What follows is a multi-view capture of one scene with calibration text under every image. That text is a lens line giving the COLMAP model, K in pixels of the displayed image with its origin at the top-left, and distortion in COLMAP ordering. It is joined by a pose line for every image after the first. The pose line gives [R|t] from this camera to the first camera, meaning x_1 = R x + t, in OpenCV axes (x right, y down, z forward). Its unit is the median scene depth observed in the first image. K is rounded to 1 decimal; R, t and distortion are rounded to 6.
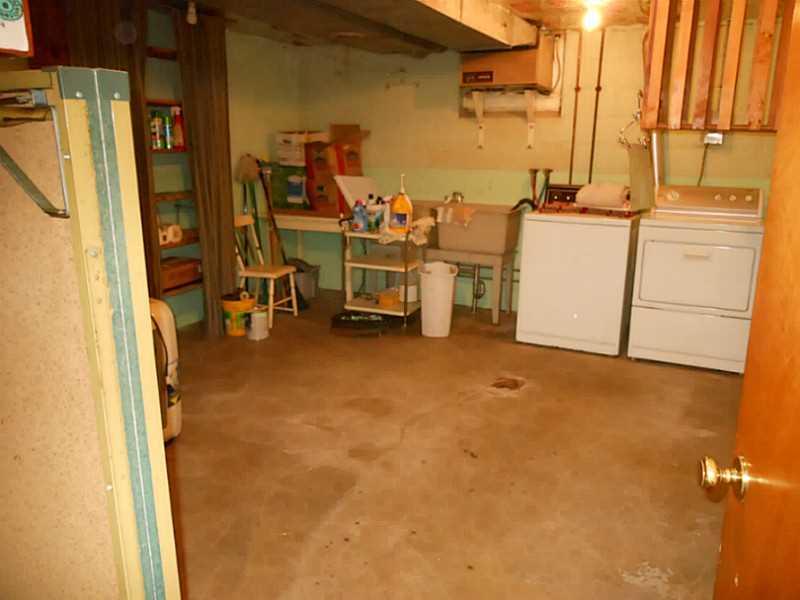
lens RADIAL K [[632.9, 0, 400.0], [0, 632.9, 300.0], [0, 0, 1]] dist [-0.000674, 0.000335]
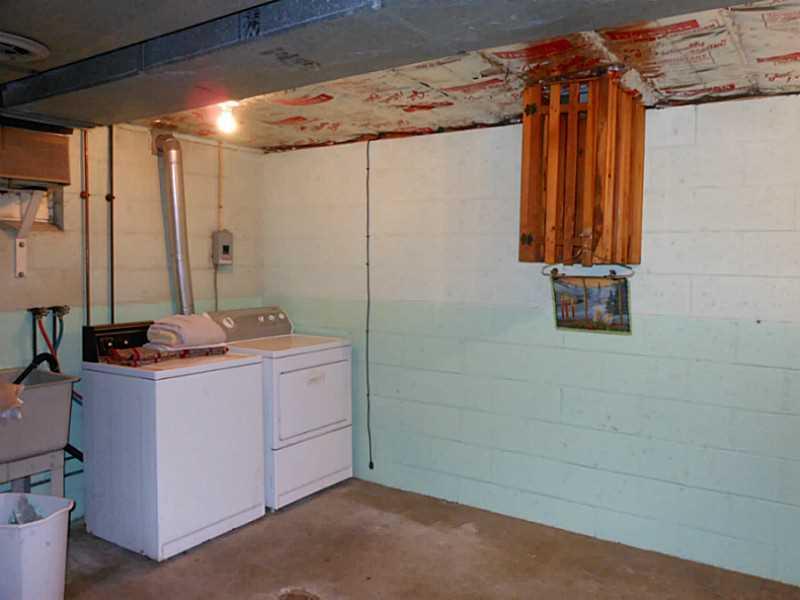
lens RADIAL K [[632.9, 0, 400.0], [0, 632.9, 300.0], [0, 0, 1]] dist [-0.000674, 0.000335]
pose [[0.156115, -0.071405, 0.985155, -0.430144], [0.234208, 0.971616, 0.033309, -0.172397], [-0.959570, 0.225532, 0.168407, 0.614537]]
